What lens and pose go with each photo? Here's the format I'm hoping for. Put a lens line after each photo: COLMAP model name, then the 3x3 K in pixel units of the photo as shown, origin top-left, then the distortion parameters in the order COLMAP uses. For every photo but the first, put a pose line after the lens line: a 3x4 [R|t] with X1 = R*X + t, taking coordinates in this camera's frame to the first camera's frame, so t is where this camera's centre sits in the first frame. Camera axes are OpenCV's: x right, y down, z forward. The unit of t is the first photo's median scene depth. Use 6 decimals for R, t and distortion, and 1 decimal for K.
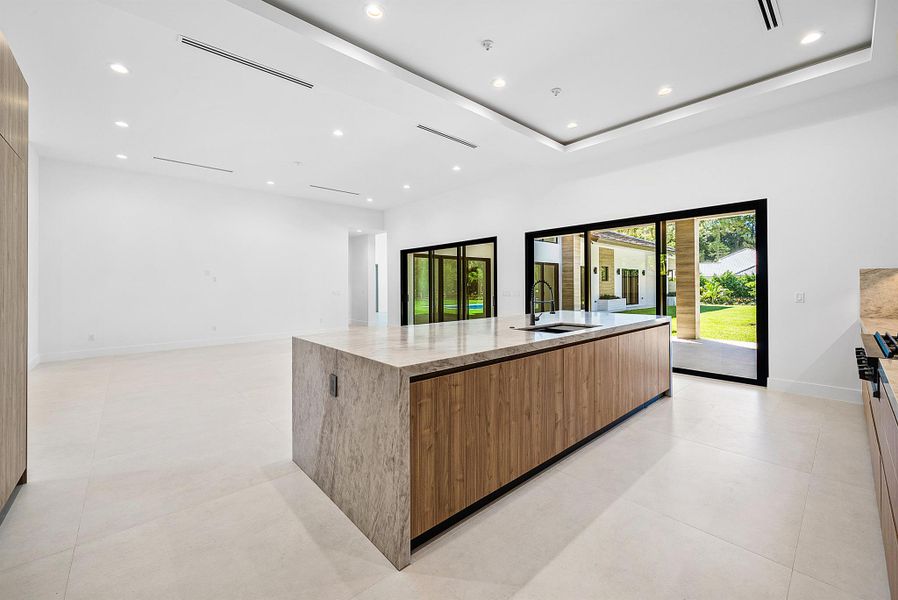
lens RADIAL K [[362.3, 0, 475.3], [0, 362.3, 279.8], [0, 0, 1]] dist [0.000886, -0.000089]
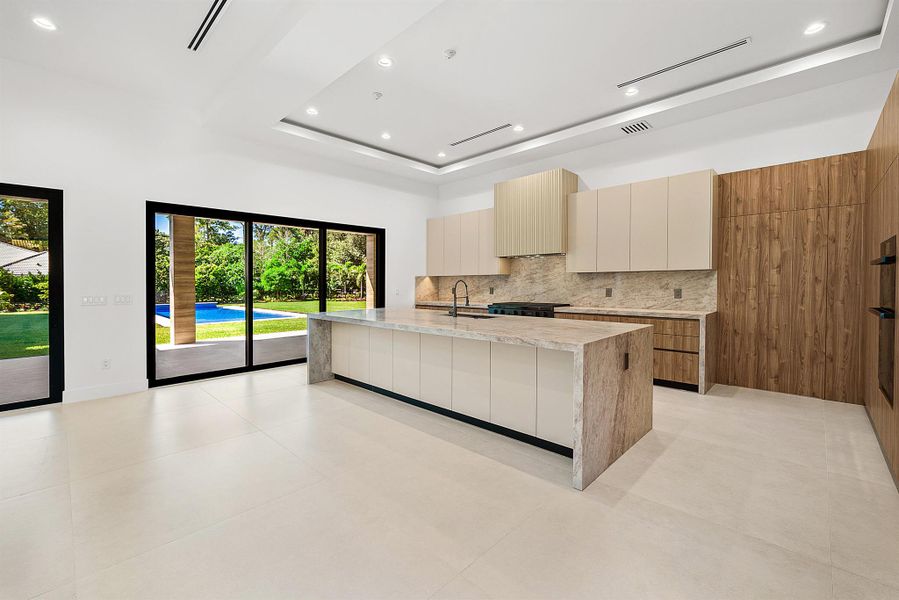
lens RADIAL K [[377.0, 0, 431.1], [0, 377.0, 285.1], [0, 0, 1]] dist [-0.002381, -0.000020]
pose [[-0.003499, 0.000508, 0.999994, -0.219720], [-0.011063, 0.999939, -0.000547, 0.004406], [-0.999933, -0.011065, -0.003493, 0.217605]]
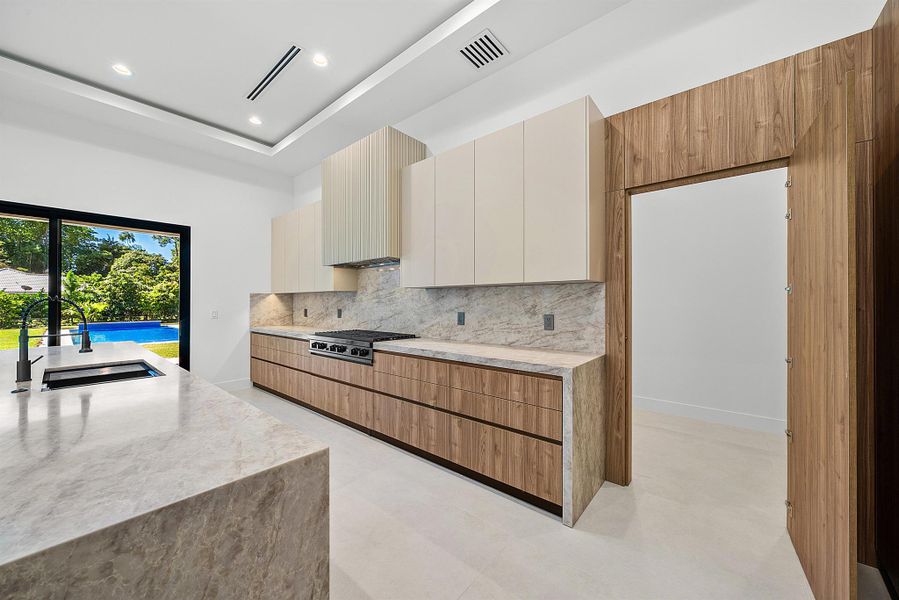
lens RADIAL K [[332.5, 0, 446.5], [0, 332.5, 294.6], [0, 0, 1]] dist [-0.001089, 0.000847]
pose [[-0.091910, 0.026440, 0.995416, -0.074626], [-0.013452, 0.999523, -0.027791, 0.000669], [-0.995676, -0.015945, -0.091510, 0.083550]]
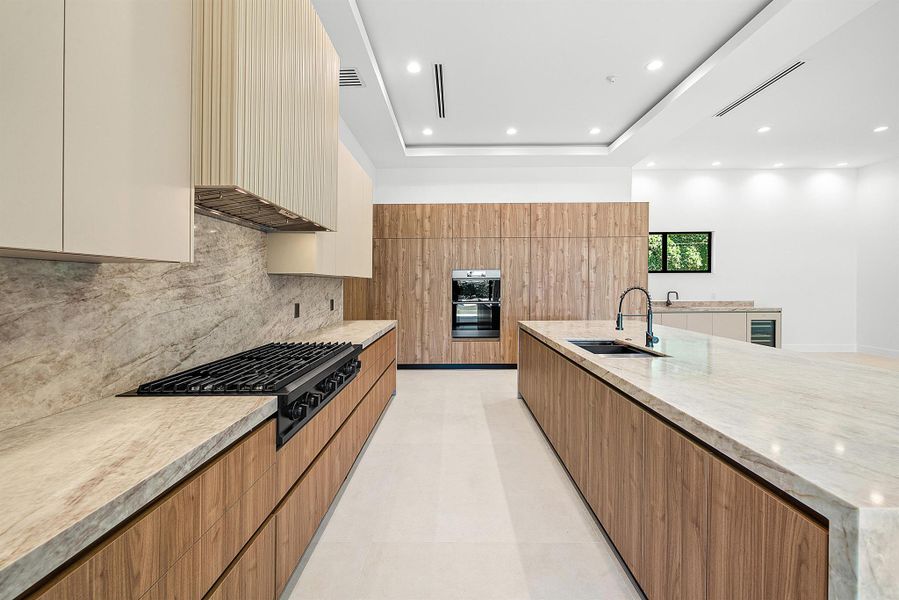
lens RADIAL K [[365.4, 0, 462.2], [0, 365.4, 288.8], [0, 0, 1]] dist [0.009312, -0.000225]
pose [[-0.677200, 0.017970, -0.735580, 0.198822], [0.023414, 0.999722, 0.002867, -0.000628], [0.735427, -0.015281, -0.677432, 0.248380]]
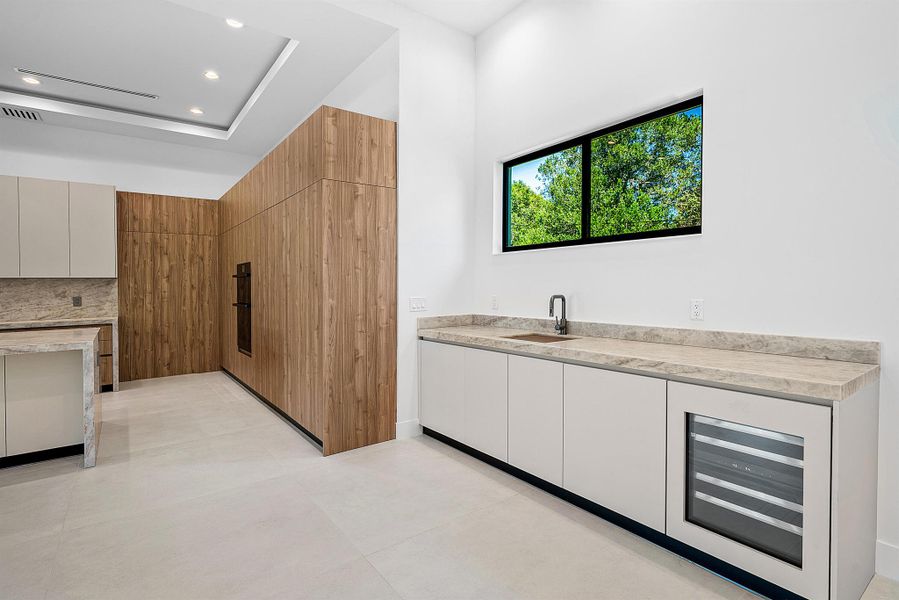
lens RADIAL K [[454.2, 0, 472.9], [0, 454.2, 291.6], [0, 0, 1]] dist [-0.001044, -0.000300]
pose [[-0.994050, 0.019894, 0.107092, -0.265719], [0.019762, 0.999802, -0.002295, 0.007936], [-0.107117, -0.000164, -0.994246, 0.339015]]
